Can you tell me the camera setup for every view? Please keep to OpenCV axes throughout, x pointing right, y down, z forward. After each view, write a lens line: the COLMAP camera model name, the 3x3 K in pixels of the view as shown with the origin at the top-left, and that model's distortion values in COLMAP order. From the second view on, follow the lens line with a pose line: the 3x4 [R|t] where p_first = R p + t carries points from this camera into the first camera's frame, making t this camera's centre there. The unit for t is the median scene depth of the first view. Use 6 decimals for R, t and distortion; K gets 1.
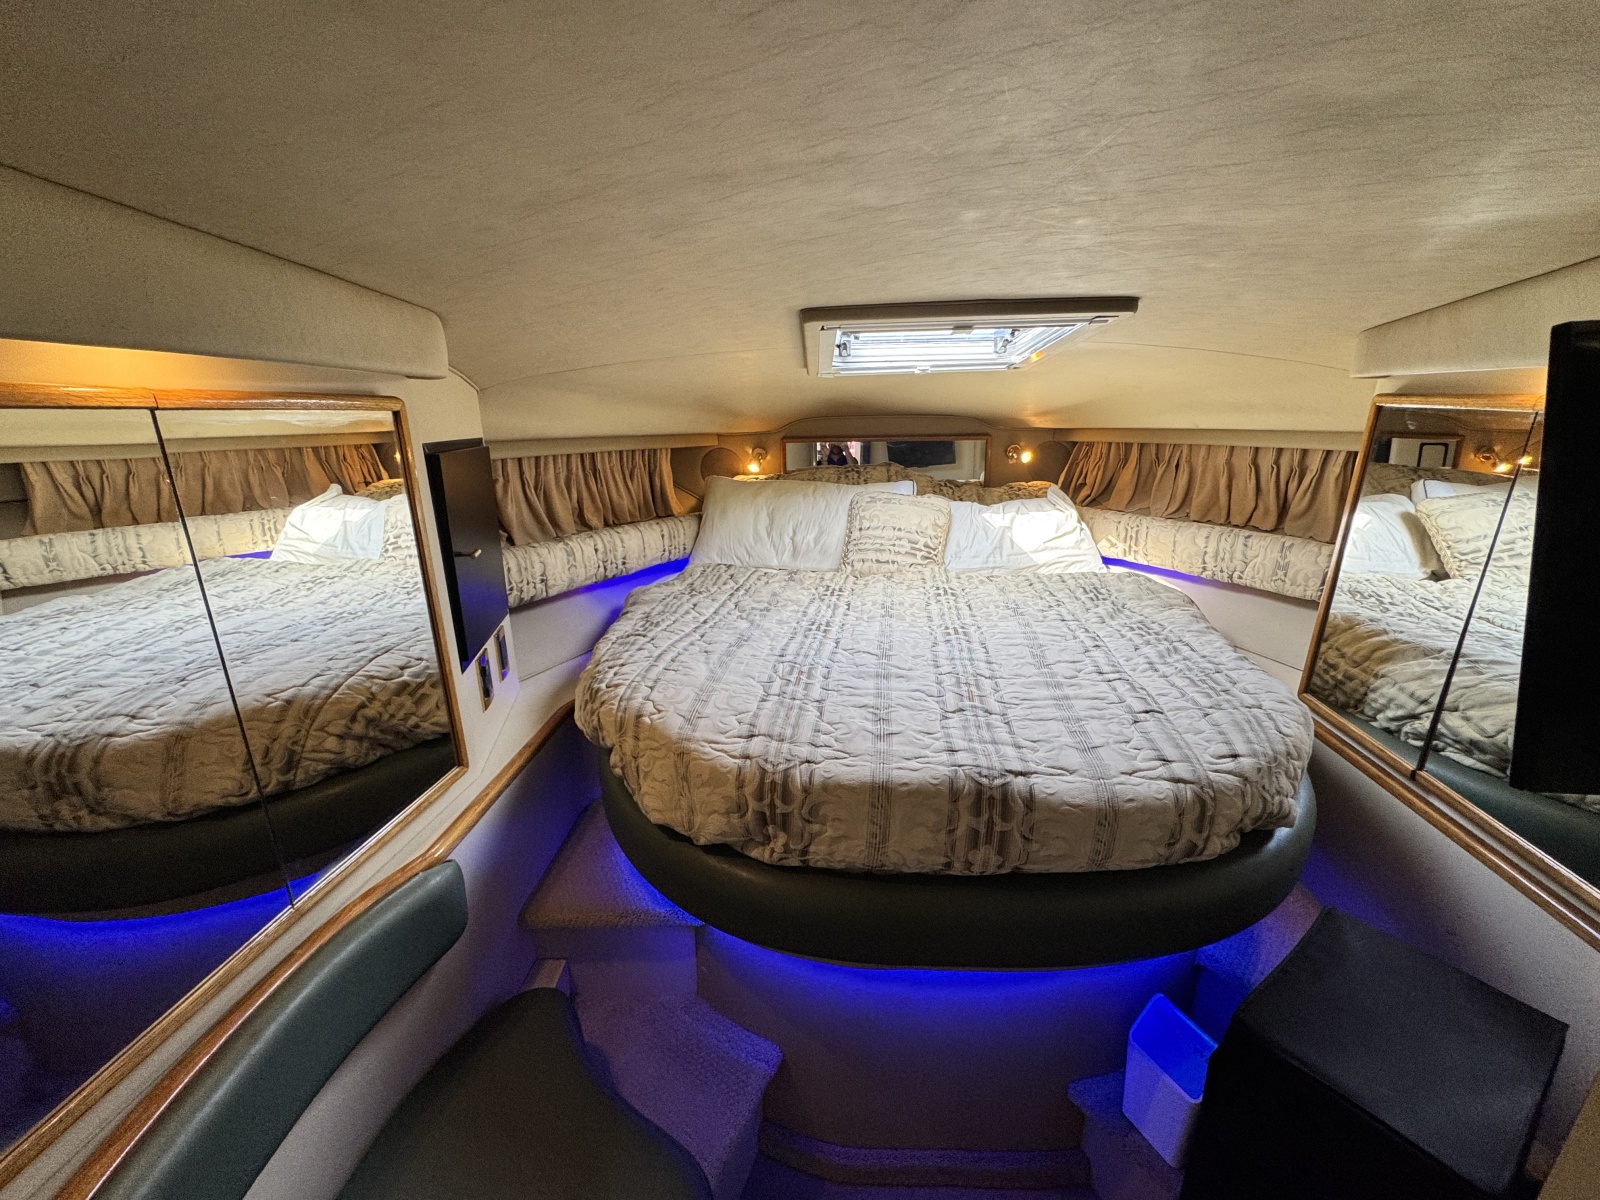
lens RADIAL K [[637.5, 0, 801.6], [0, 637.5, 600.2], [0, 0, 1]] dist [-0.007136, 0.000767]
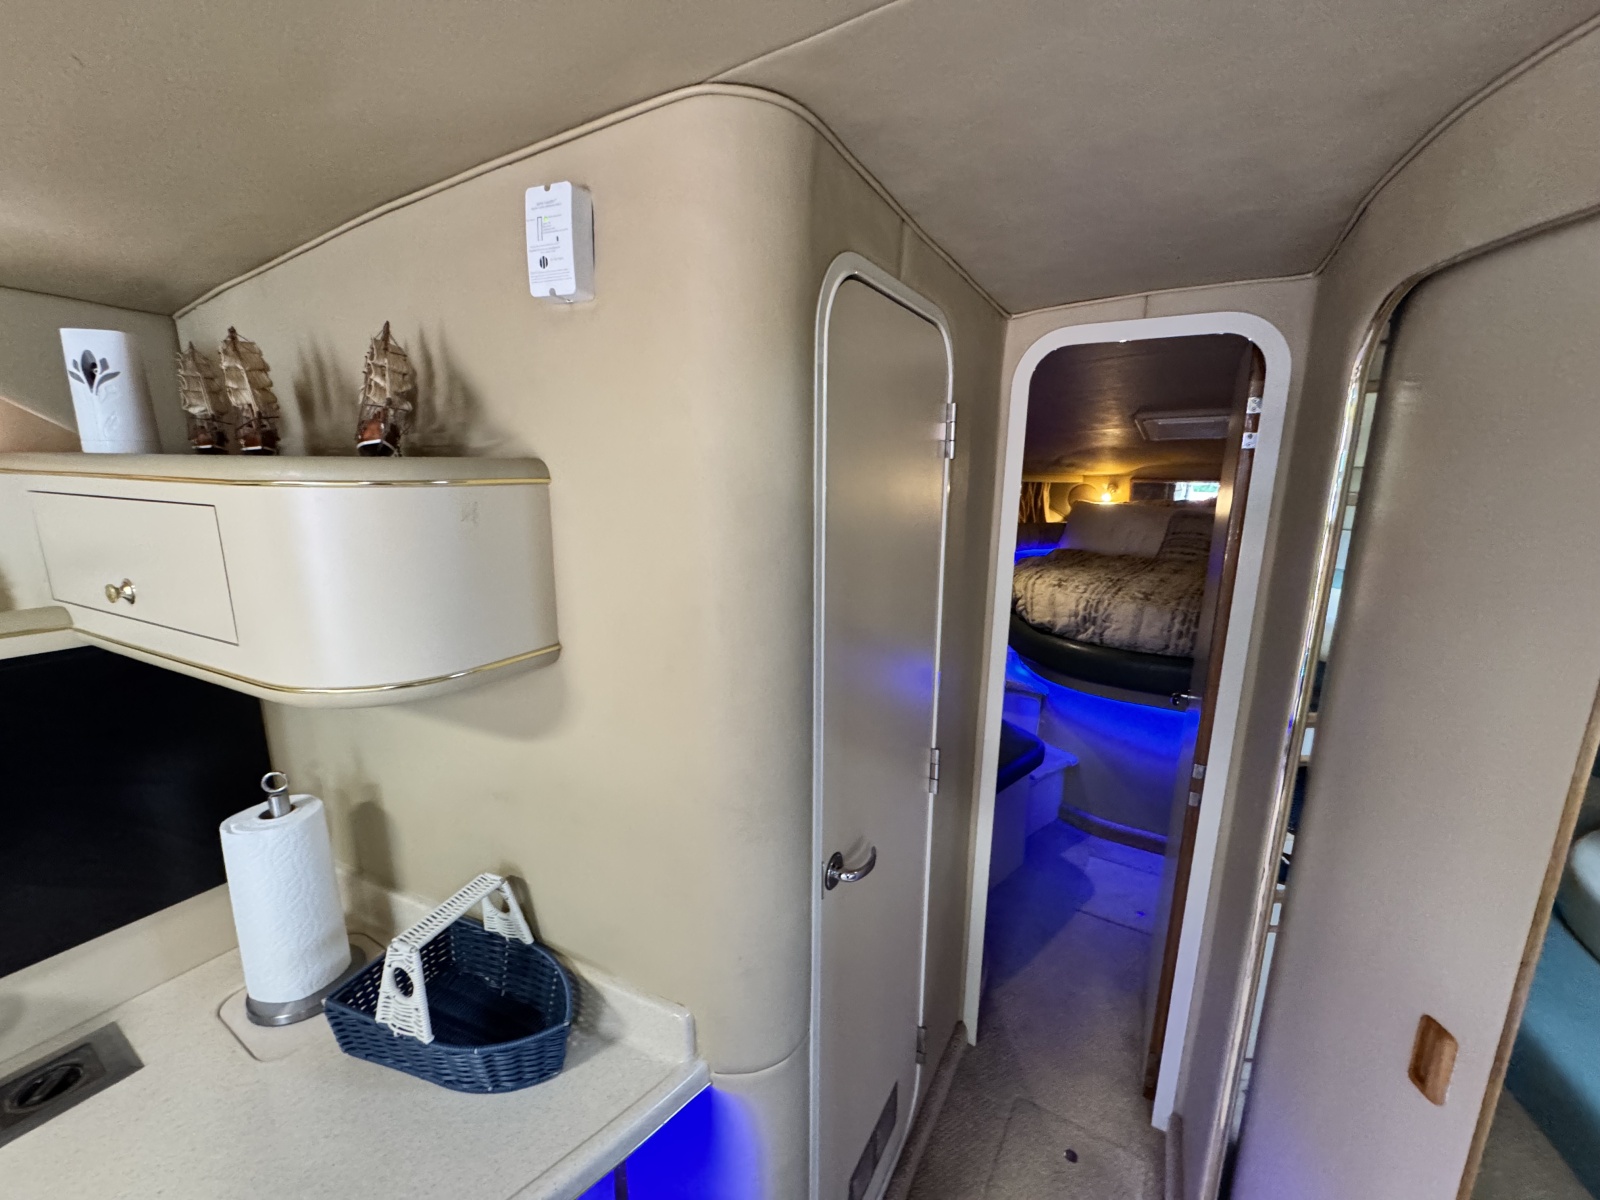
lens RADIAL K [[637.5, 0, 799.7], [0, 637.5, 597.6], [0, 0, 1]] dist [-0.007136, 0.000767]
pose [[0.859404, 0.113079, -0.498636, 0.206191], [-0.153224, 0.987375, -0.040170, 0.520159], [0.487798, 0.110925, 0.865880, -1.657761]]
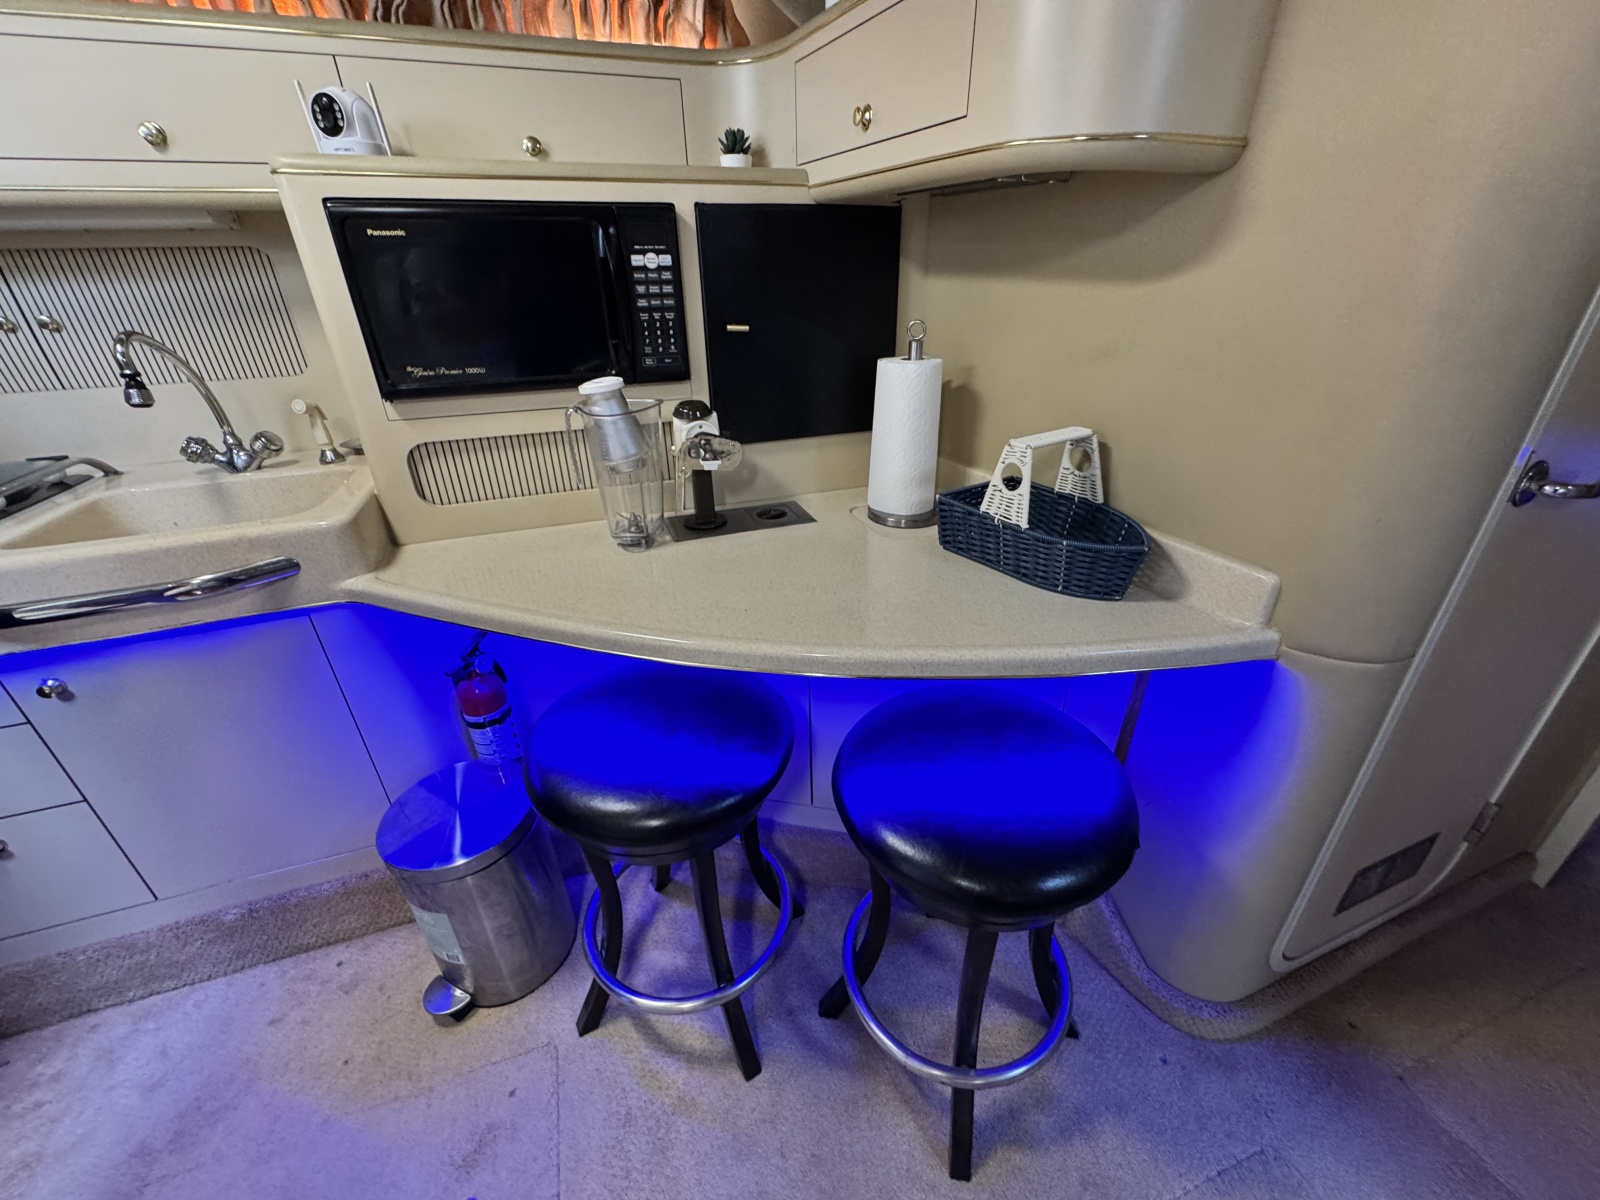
lens RADIAL K [[637.5, 0, 800.6], [0, 637.5, 596.2], [0, 0, 1]] dist [-0.007136, 0.000767]
pose [[0.353336, 0.423819, -0.833985, 0.191110], [-0.244674, 0.902325, 0.354887, 0.926521], [0.902933, 0.078660, 0.422522, -1.822192]]
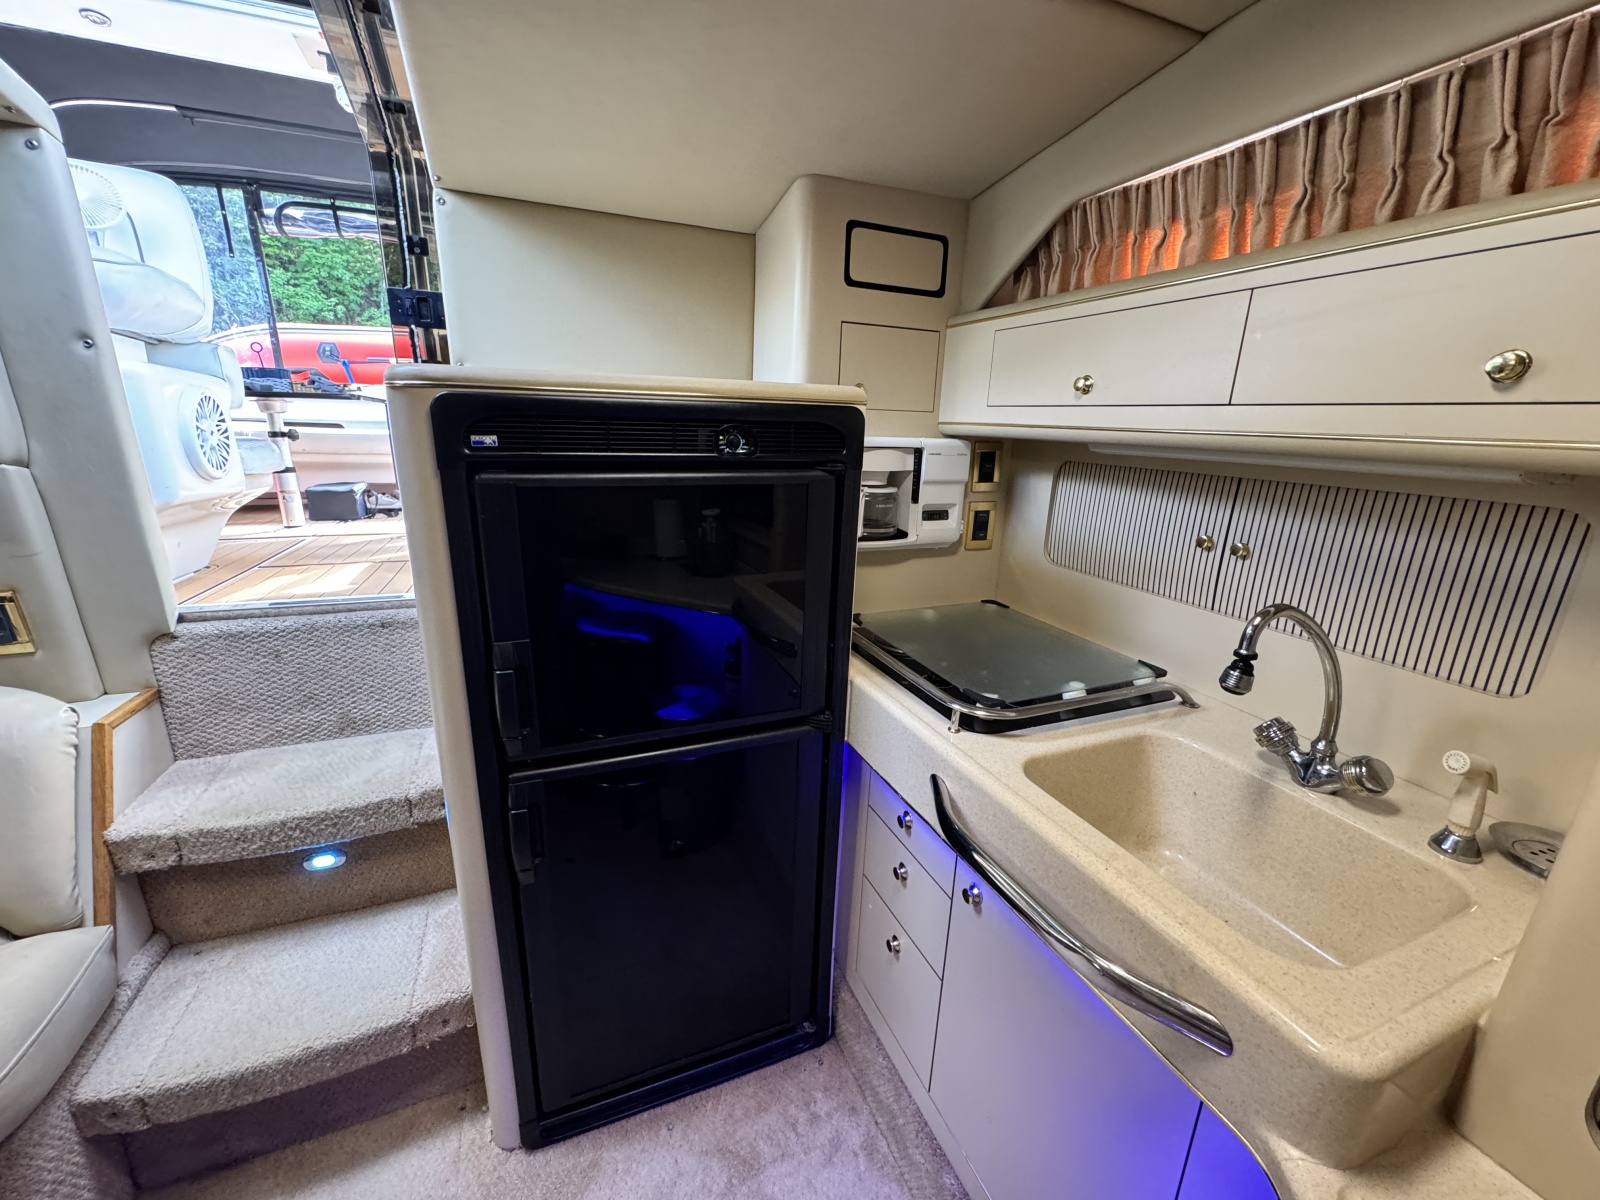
lens RADIAL K [[637.5, 0, 800.9], [0, 637.5, 597.4], [0, 0, 1]] dist [-0.007136, 0.000767]
pose [[-0.917625, 0.084566, -0.388347, -0.362654], [-0.137390, 0.849373, 0.509597, 0.847746], [0.372946, 0.520974, -0.767787, -2.024278]]
